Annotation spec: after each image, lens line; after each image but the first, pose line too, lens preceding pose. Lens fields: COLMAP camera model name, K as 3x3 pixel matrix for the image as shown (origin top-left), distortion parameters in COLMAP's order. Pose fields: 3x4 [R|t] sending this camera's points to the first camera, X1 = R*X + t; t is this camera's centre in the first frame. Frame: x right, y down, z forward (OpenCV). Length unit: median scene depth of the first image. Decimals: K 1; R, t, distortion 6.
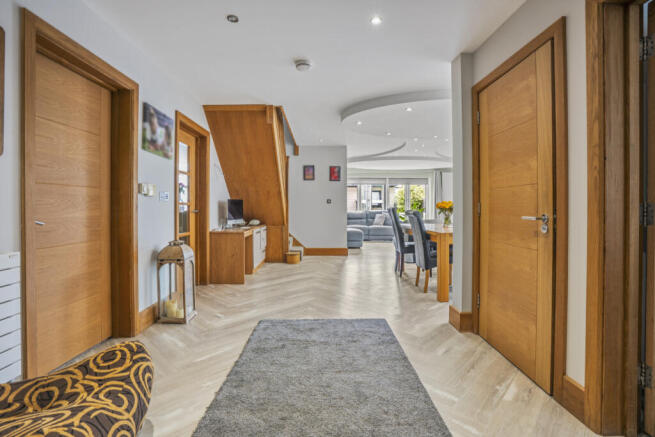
lens RADIAL K [[303.7, 0, 326.9], [0, 303.7, 213.6], [0, 0, 1]] dist [-0.000693, 0.000116]
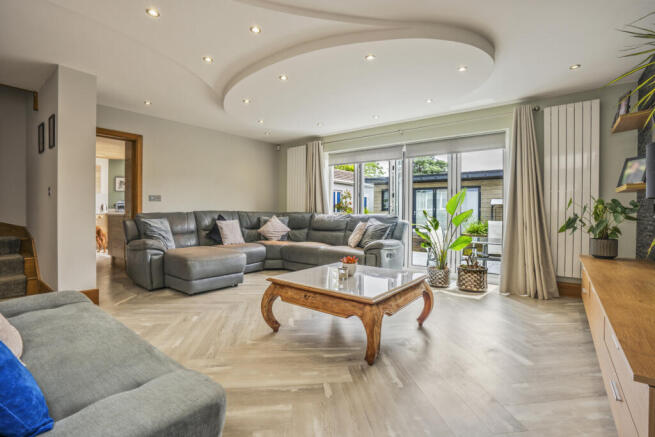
lens RADIAL K [[276.1, 0, 327.6], [0, 276.1, 204.1], [0, 0, 1]] dist [-0.000773, -0.000119]
pose [[0.859049, 0.000976, -0.511892, 0.331491], [-0.000766, 1.000000, 0.000622, -0.026639], [0.511892, -0.000142, 0.859050, 0.607952]]
